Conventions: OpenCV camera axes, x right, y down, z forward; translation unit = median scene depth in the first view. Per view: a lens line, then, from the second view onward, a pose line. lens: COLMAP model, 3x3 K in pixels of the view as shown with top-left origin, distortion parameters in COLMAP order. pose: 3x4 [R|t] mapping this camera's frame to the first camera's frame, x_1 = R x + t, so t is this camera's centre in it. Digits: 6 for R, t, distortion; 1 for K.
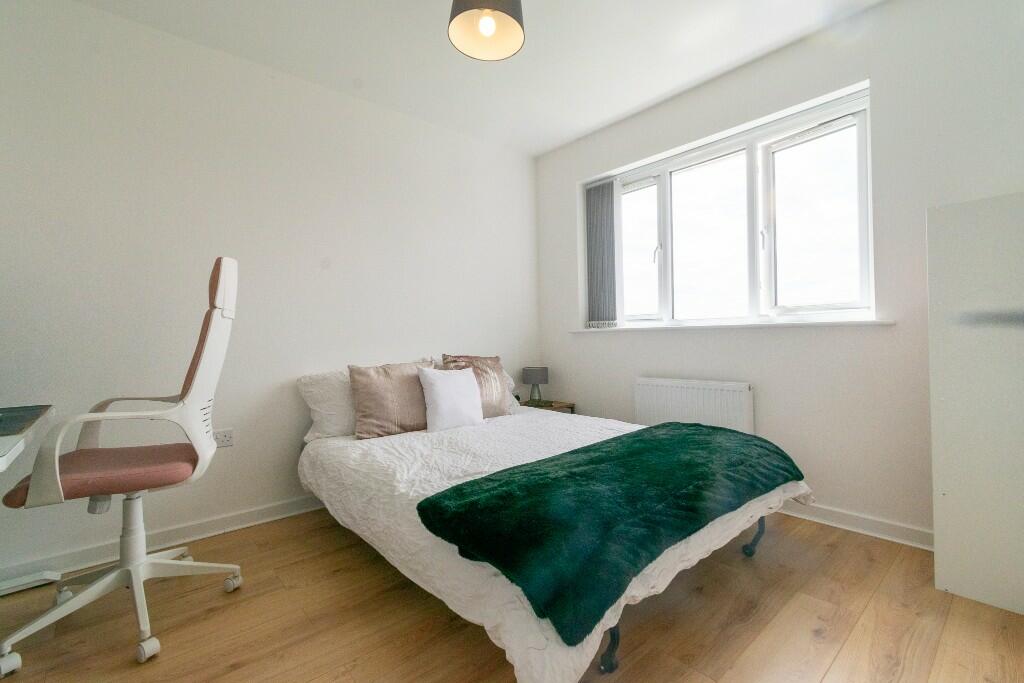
lens RADIAL K [[451.3, 0, 511.9], [0, 451.3, 337.5], [0, 0, 1]] dist [0.002255, -0.000139]
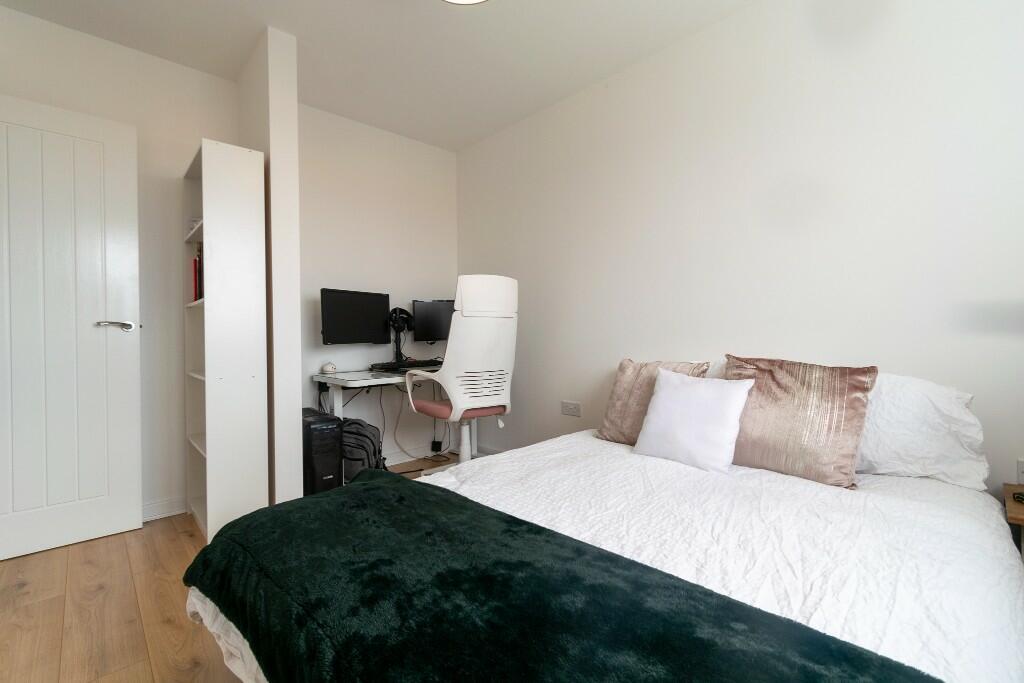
lens RADIAL K [[451.3, 0, 511.9], [0, 451.3, 337.5], [0, 0, 1]] dist [0.002255, -0.000139]
pose [[0.057835, 0.025877, -0.997991, 0.538601], [0.006500, 0.999633, 0.026297, -0.009006], [0.998305, -0.008008, 0.057646, 0.679142]]
